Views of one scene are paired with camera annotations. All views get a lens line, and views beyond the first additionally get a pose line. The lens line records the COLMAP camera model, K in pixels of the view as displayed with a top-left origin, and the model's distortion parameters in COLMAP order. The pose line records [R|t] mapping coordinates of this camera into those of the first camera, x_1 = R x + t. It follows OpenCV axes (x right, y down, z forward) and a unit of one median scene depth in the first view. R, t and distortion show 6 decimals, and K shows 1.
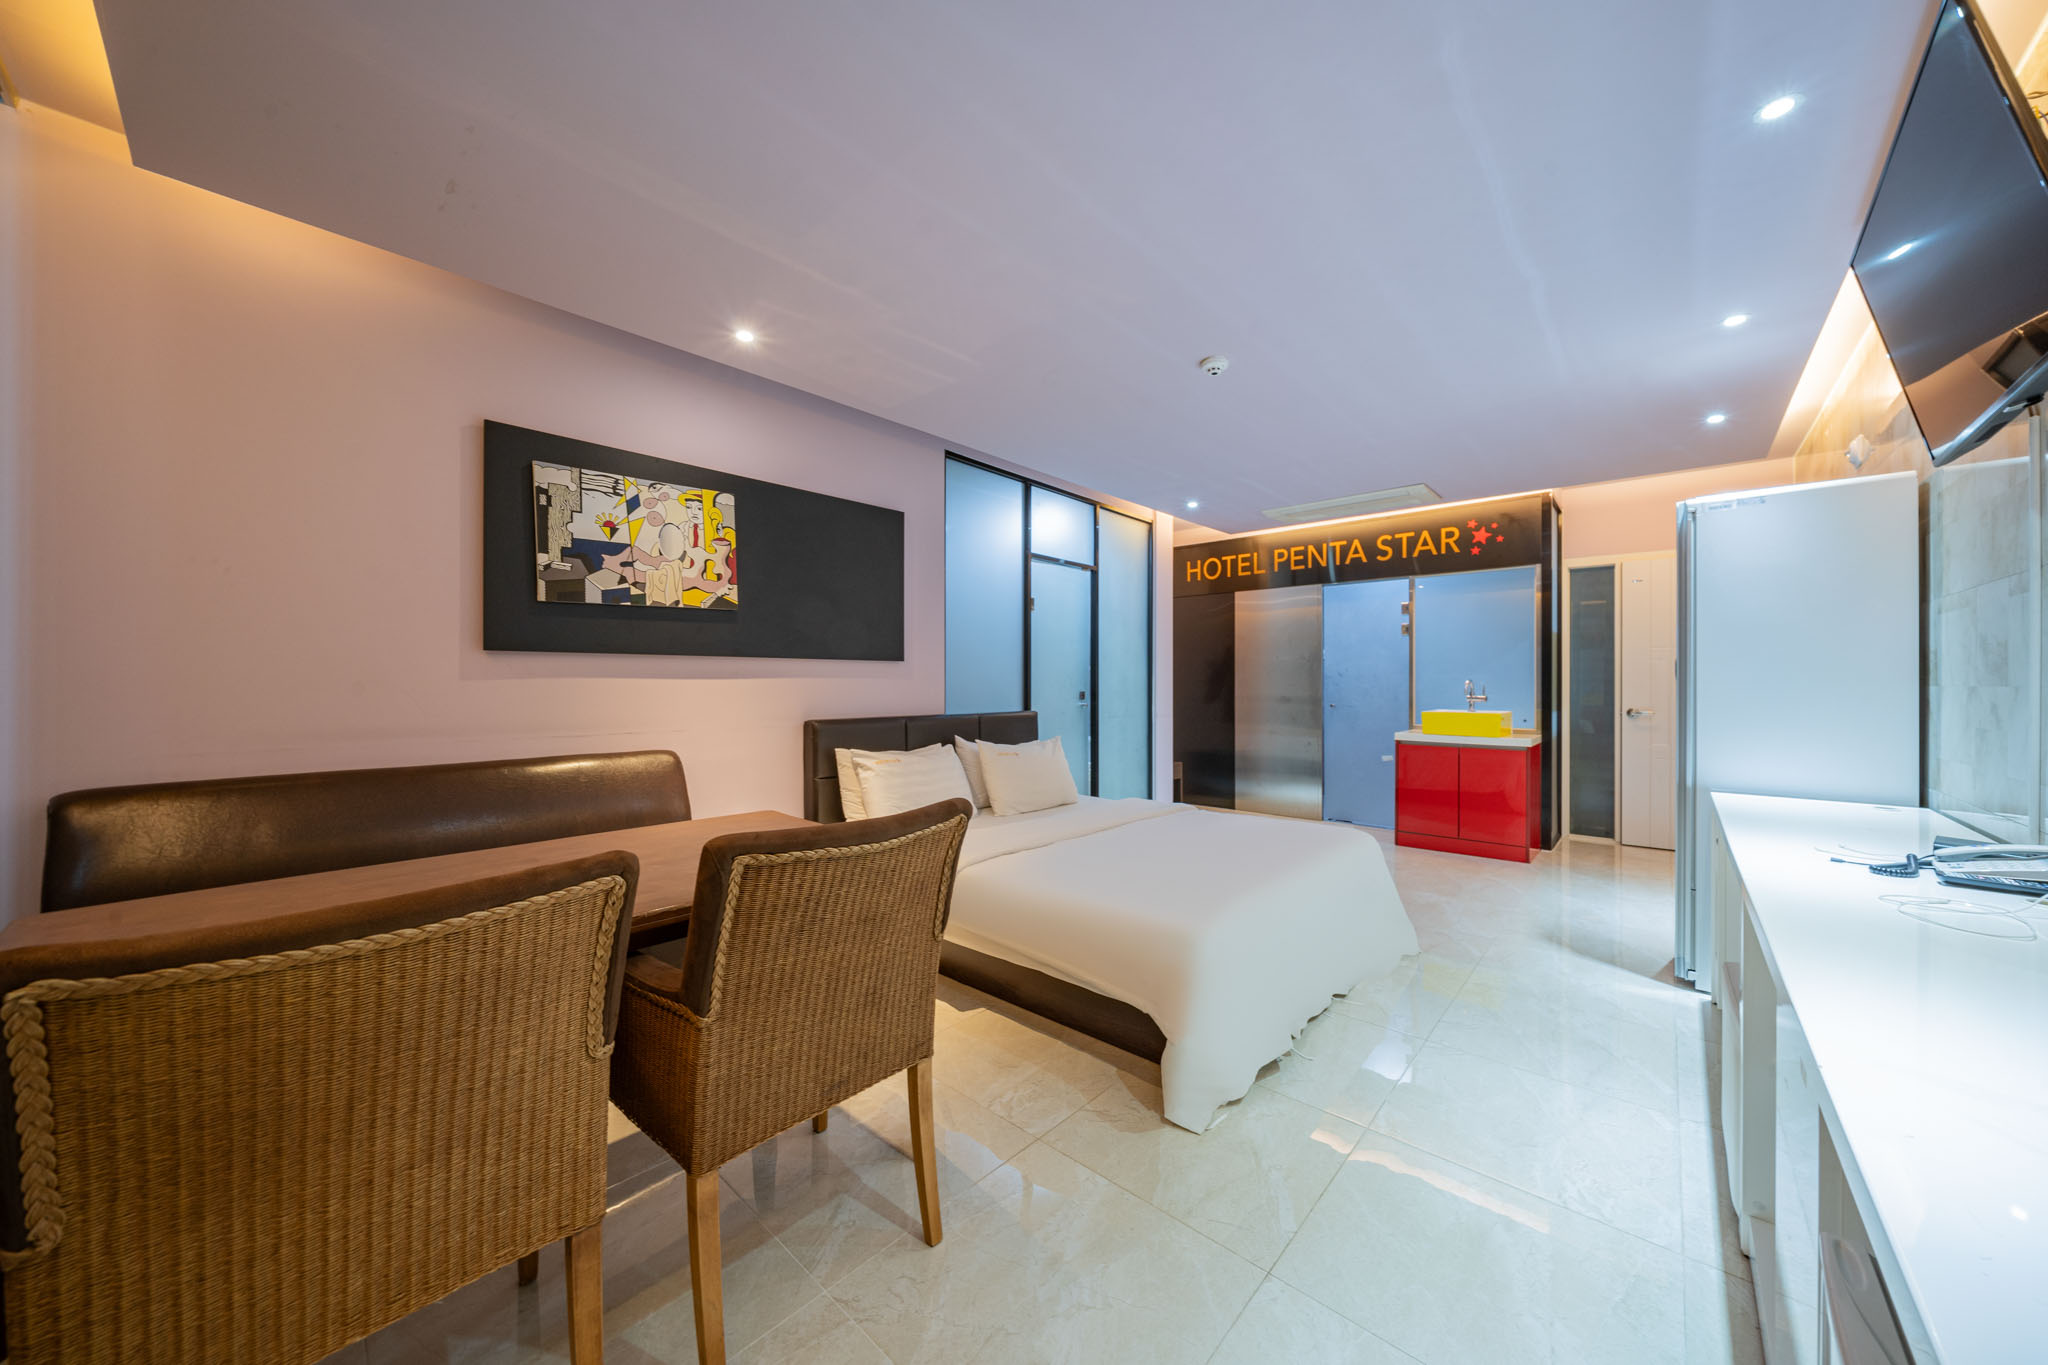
lens RADIAL K [[705.3, 0, 1027.9], [0, 705.3, 690.3], [0, 0, 1]] dist [-0.000617, -0.000067]
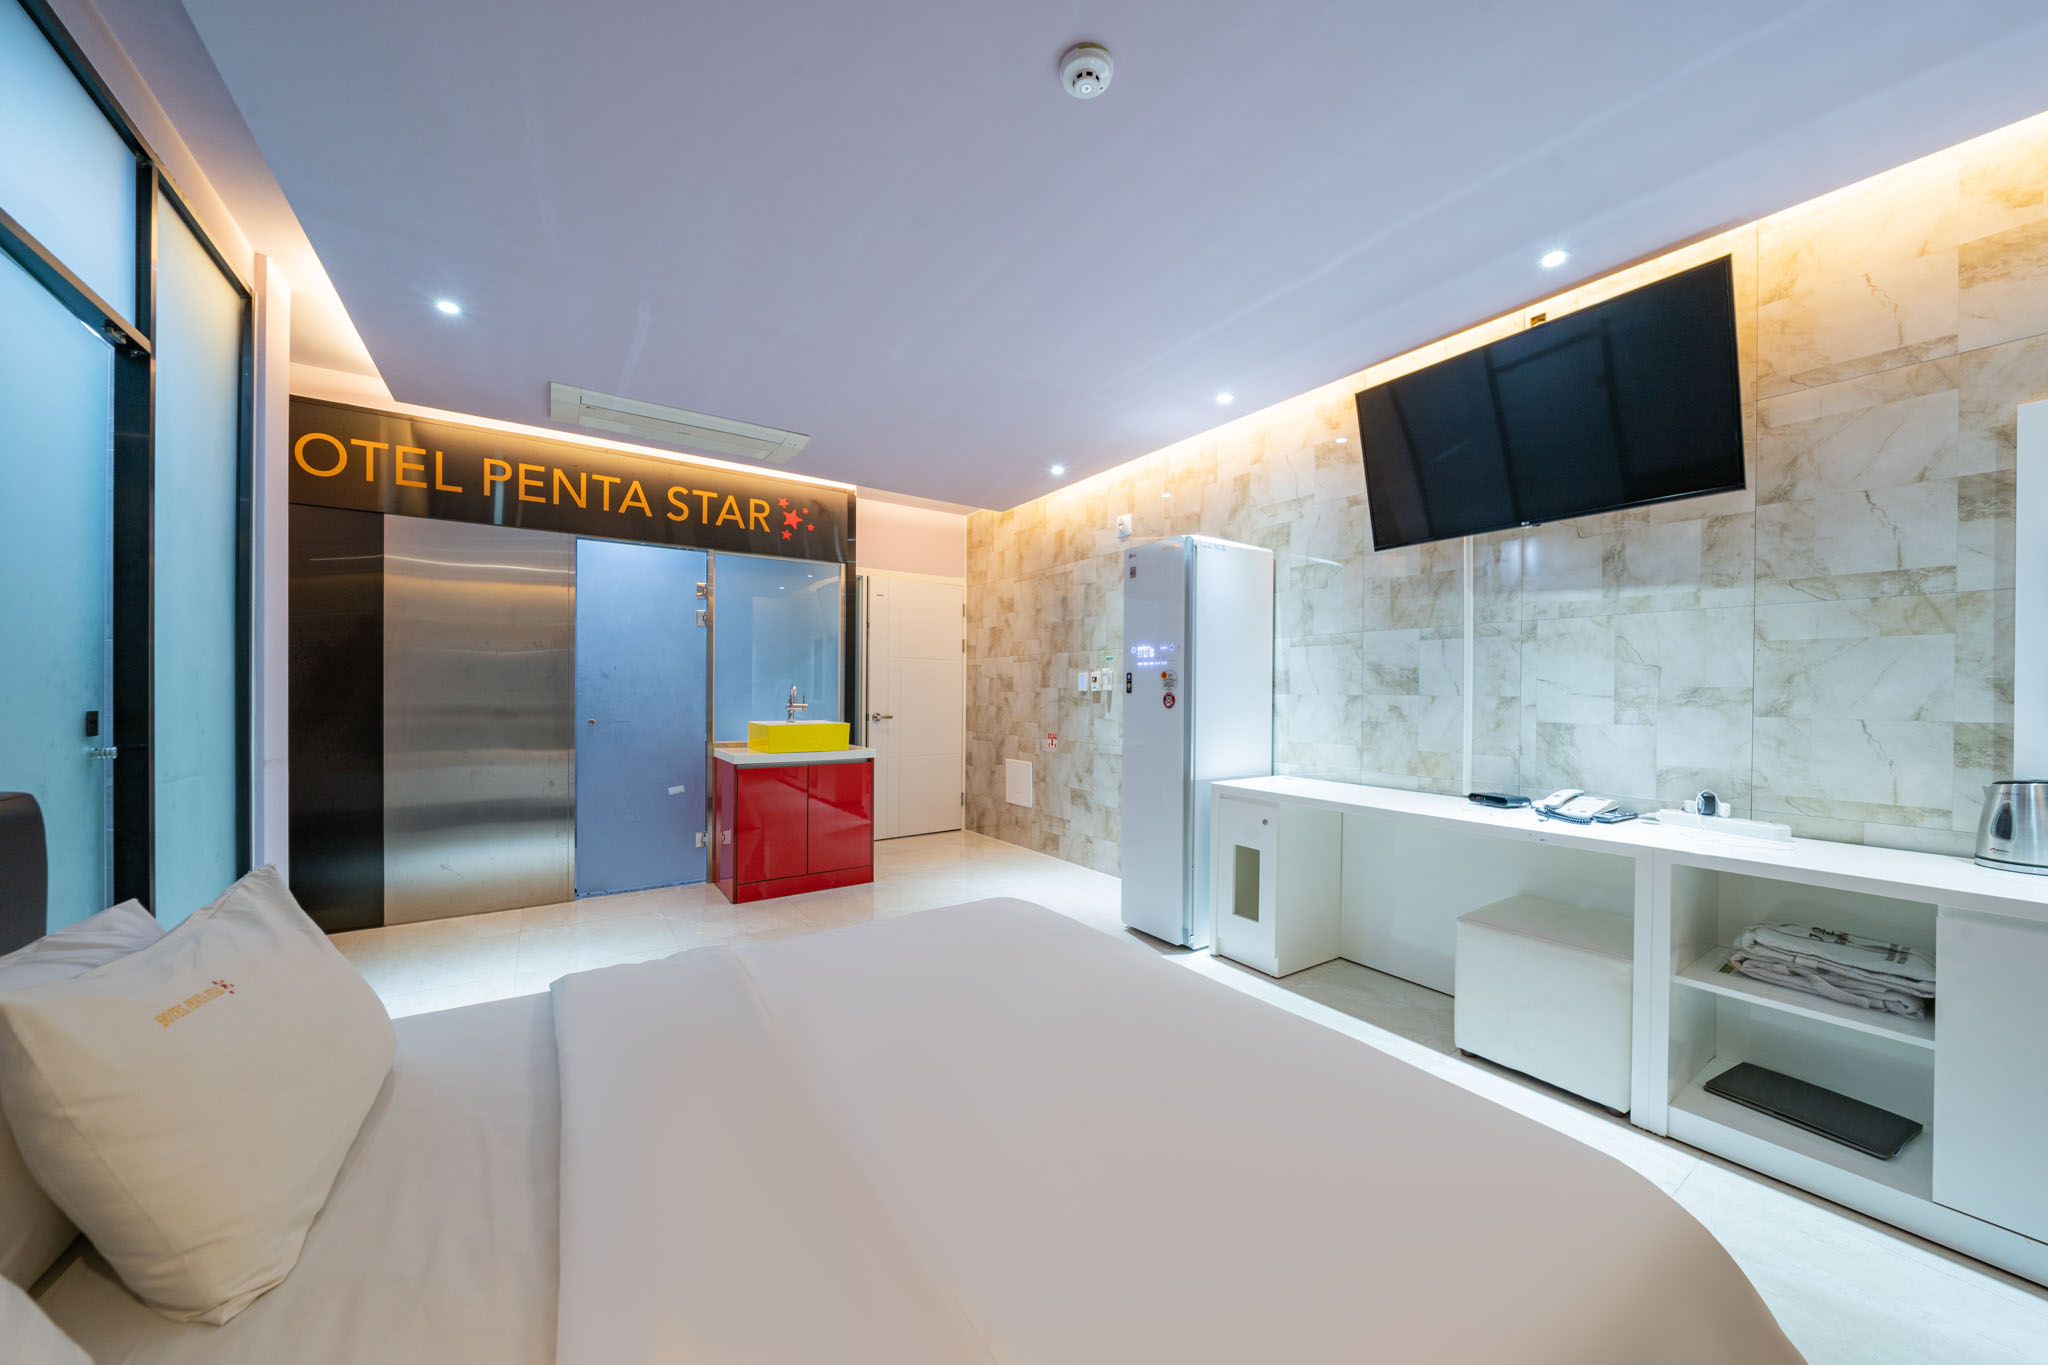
lens RADIAL K [[705.3, 0, 1027.0], [0, 705.3, 693.5], [0, 0, 1]] dist [-0.000617, -0.000067]
pose [[0.242680, -0.002697, 0.970103, -0.123530], [-0.002120, 0.999992, 0.003310, -0.007894], [-0.970104, -0.002860, 0.242673, 0.487198]]
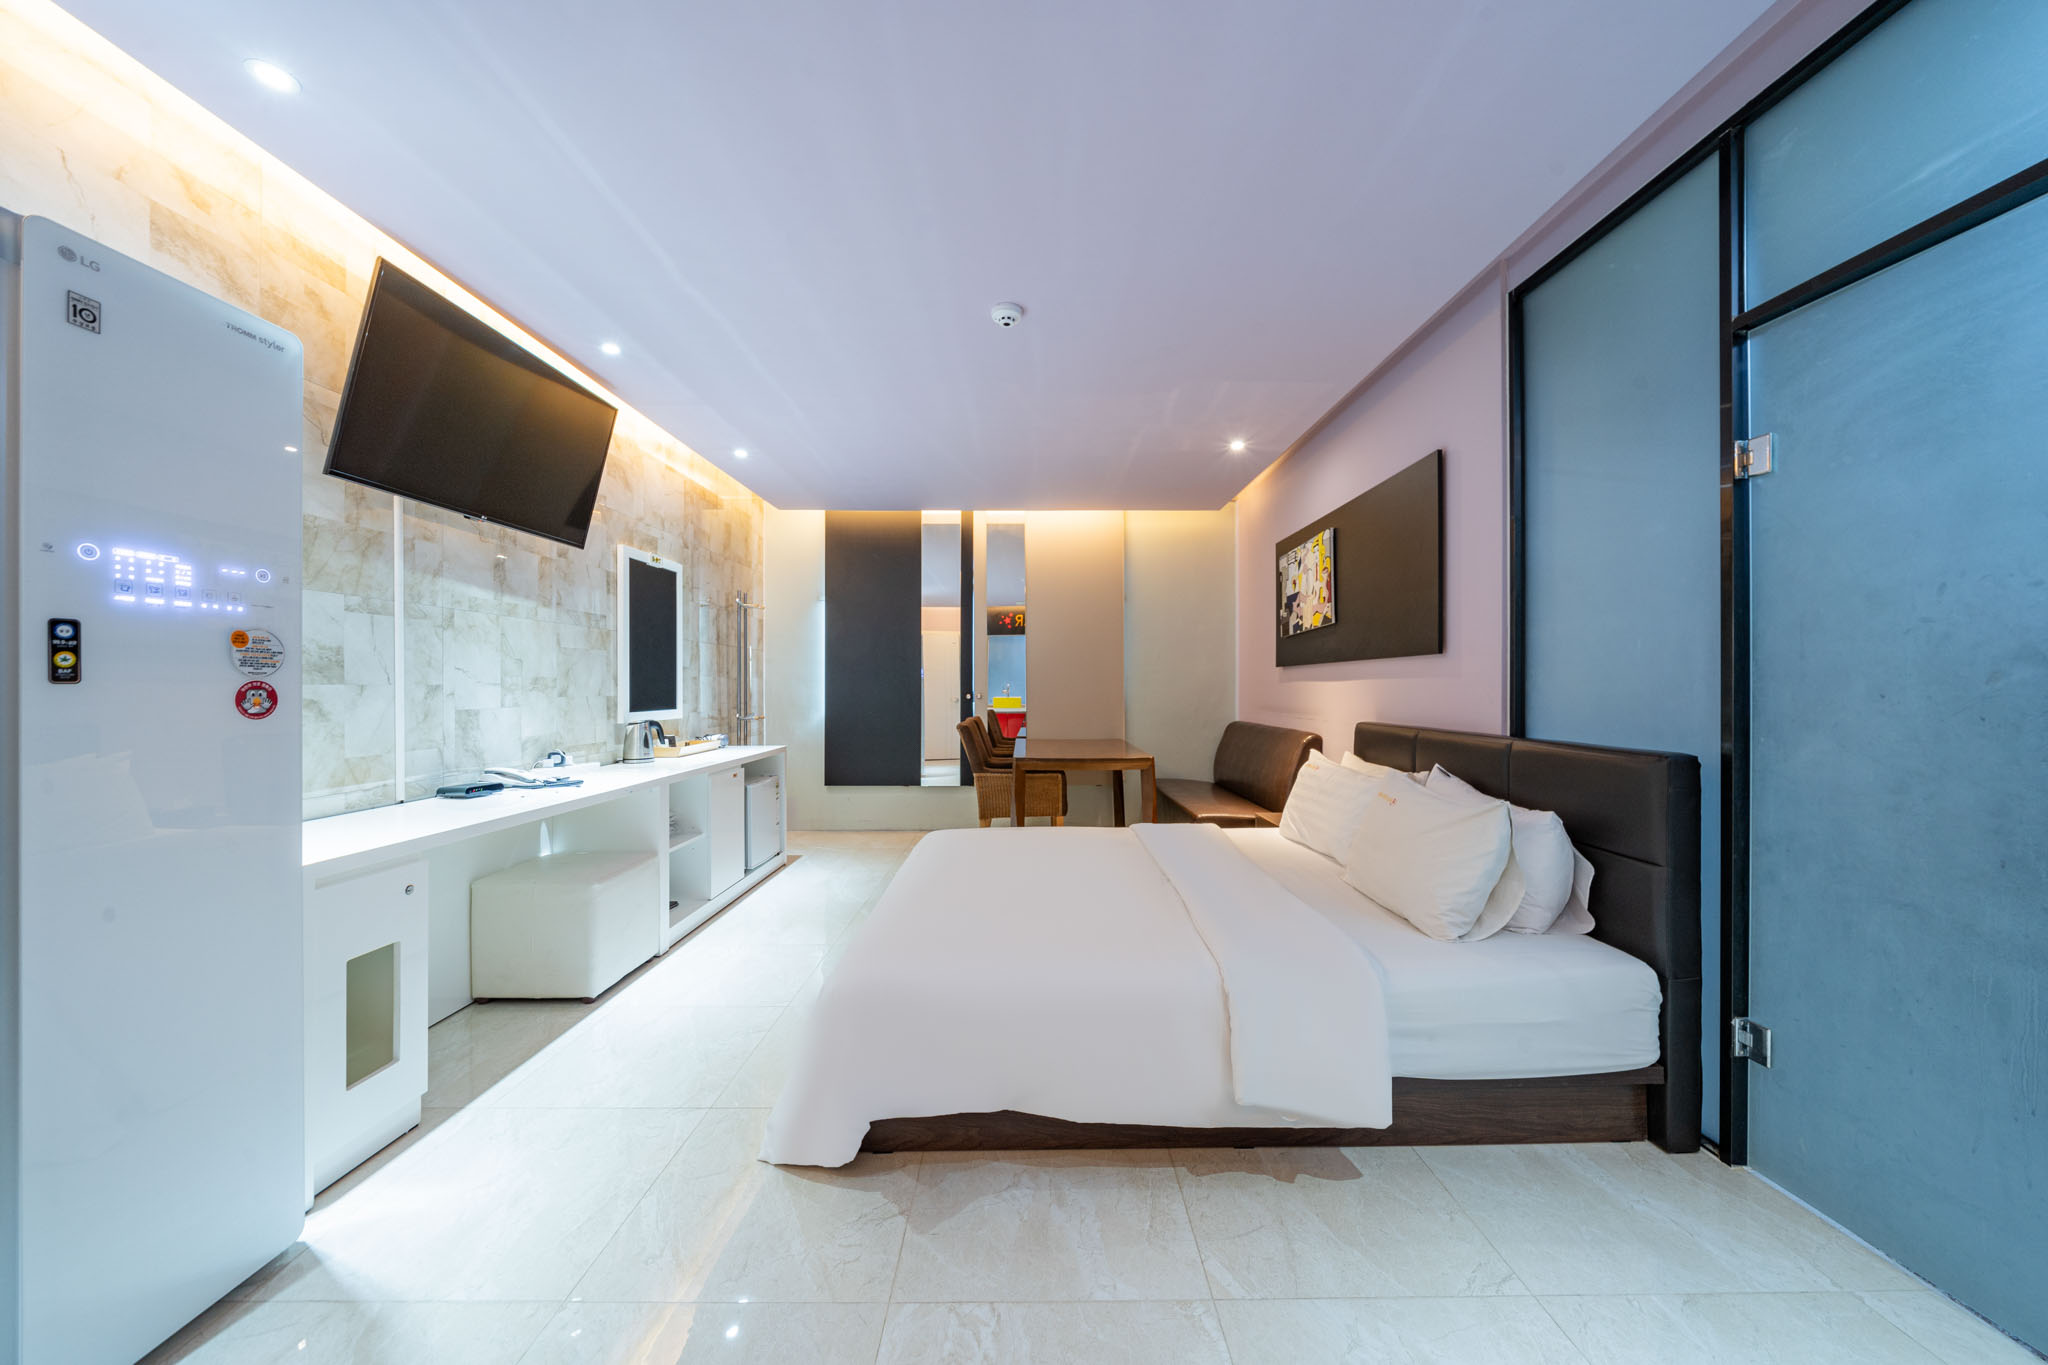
lens RADIAL K [[705.3, 0, 1035.5], [0, 705.3, 684.2], [0, 0, 1]] dist [-0.000617, -0.000067]
pose [[-0.742426, -0.000652, -0.669928, 0.427433], [-0.002145, 0.999997, 0.001404, -0.006951], [0.669925, 0.002479, -0.742425, 0.875597]]
